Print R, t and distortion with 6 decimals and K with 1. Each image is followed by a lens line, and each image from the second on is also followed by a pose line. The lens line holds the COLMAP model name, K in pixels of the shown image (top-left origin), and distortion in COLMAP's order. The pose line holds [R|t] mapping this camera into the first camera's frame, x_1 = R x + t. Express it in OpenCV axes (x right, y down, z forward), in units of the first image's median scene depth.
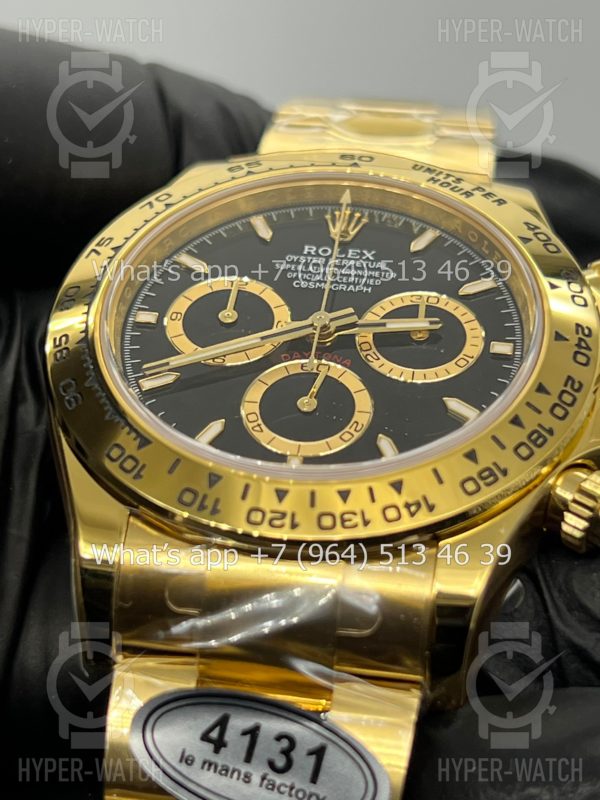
lens RADIAL K [[1938.9, 0, 300.0], [0, 1938.9, 400.0], [0, 0, 1]] dist [0.235709, -0.067269]
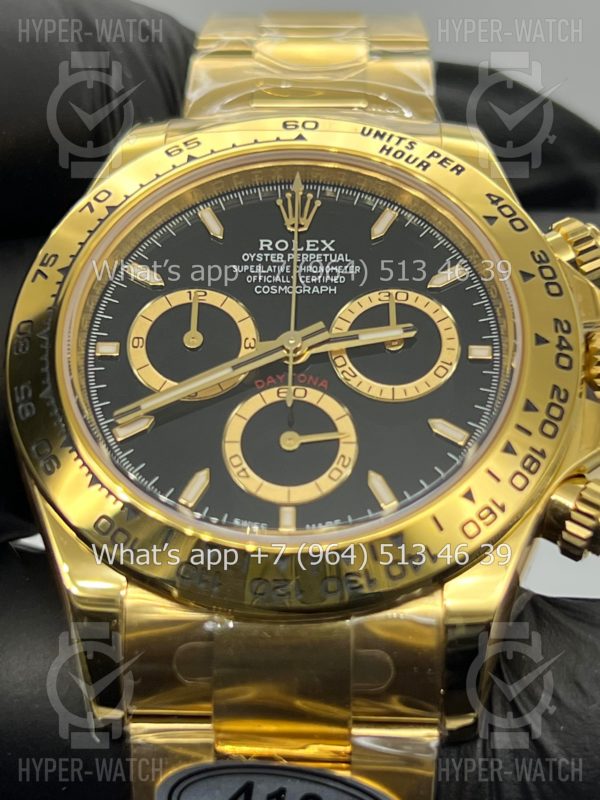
lens RADIAL K [[1938.9, 0, 300.0], [0, 1938.9, 400.0], [0, 0, 1]] dist [0.235709, -0.067269]
pose [[0.992090, -0.110834, 0.058937, -0.044915], [0.093943, 0.966947, 0.237039, -0.238837], [-0.083261, -0.229628, 0.969711, 0.059928]]
